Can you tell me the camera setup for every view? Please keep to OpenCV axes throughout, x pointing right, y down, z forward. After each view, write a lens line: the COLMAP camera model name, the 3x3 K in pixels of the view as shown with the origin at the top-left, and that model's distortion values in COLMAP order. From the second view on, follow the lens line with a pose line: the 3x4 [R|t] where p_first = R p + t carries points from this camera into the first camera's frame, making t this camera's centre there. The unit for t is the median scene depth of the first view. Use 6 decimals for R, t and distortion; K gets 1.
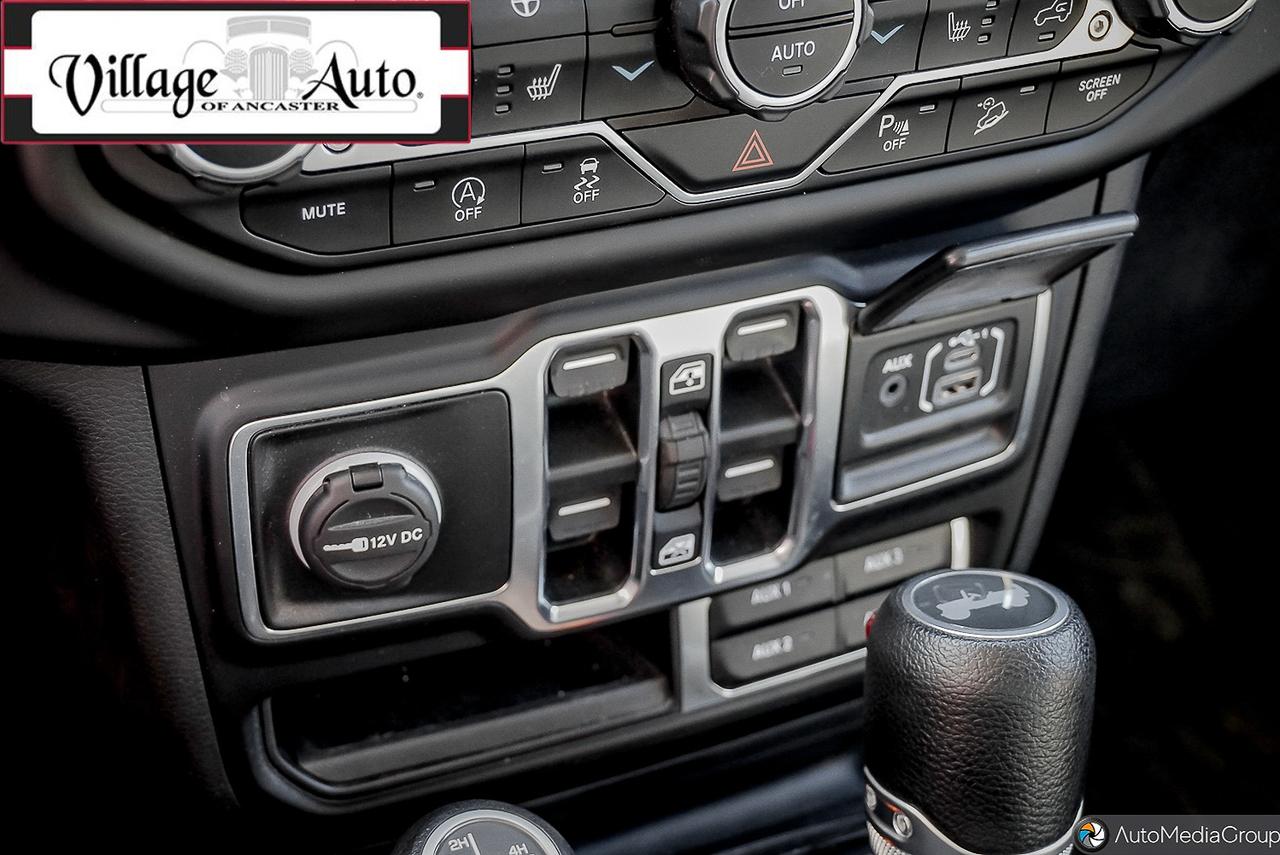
lens RADIAL K [[1984.8, 0, 642.8], [0, 1984.8, 444.3], [0, 0, 1]] dist [0.017633, 0.012587]
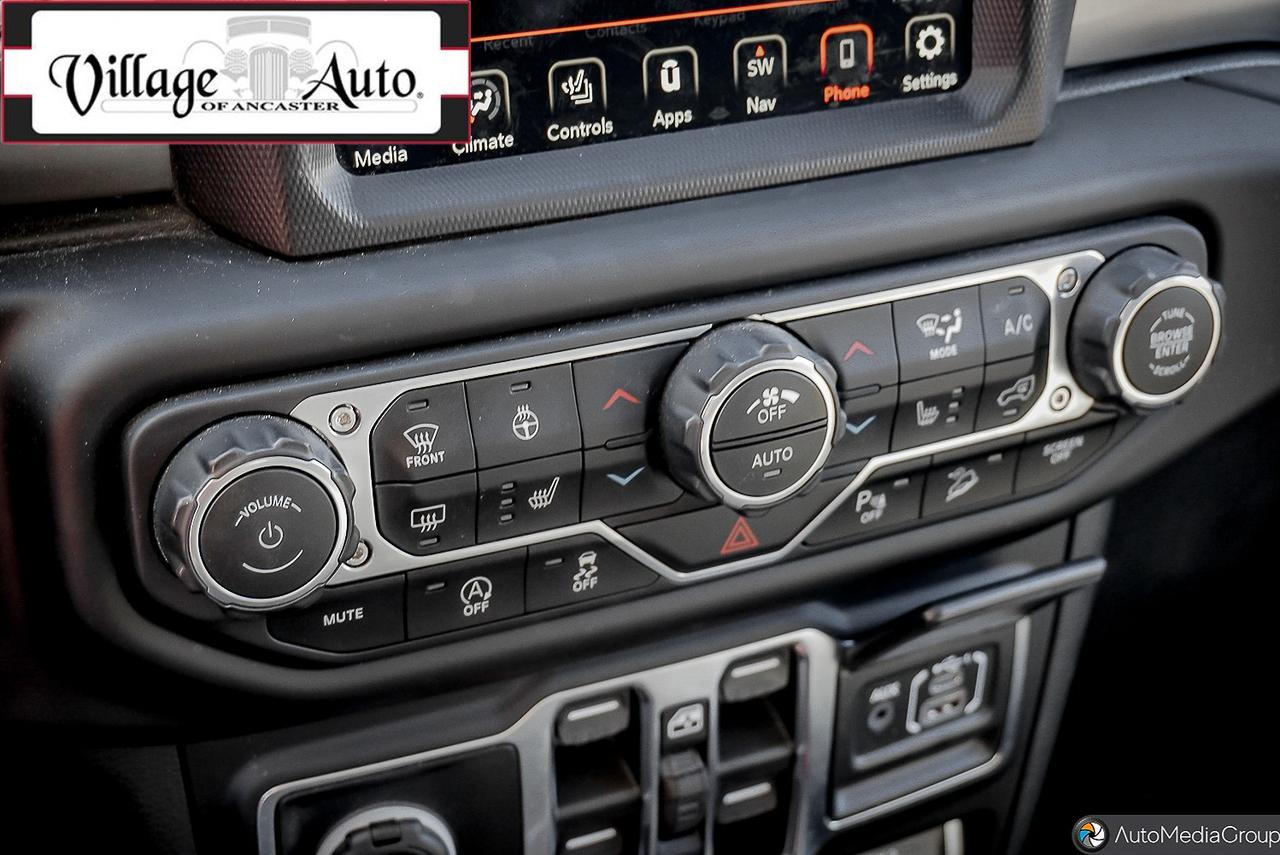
lens RADIAL K [[1984.8, 0, 642.8], [0, 1984.8, 444.3], [0, 0, 1]] dist [0.017633, 0.012587]
pose [[0.999786, -0.015766, -0.013358, 0.016071], [0.014914, 0.997989, -0.061612, -0.115944], [0.014302, 0.061400, 0.998011, -0.074395]]
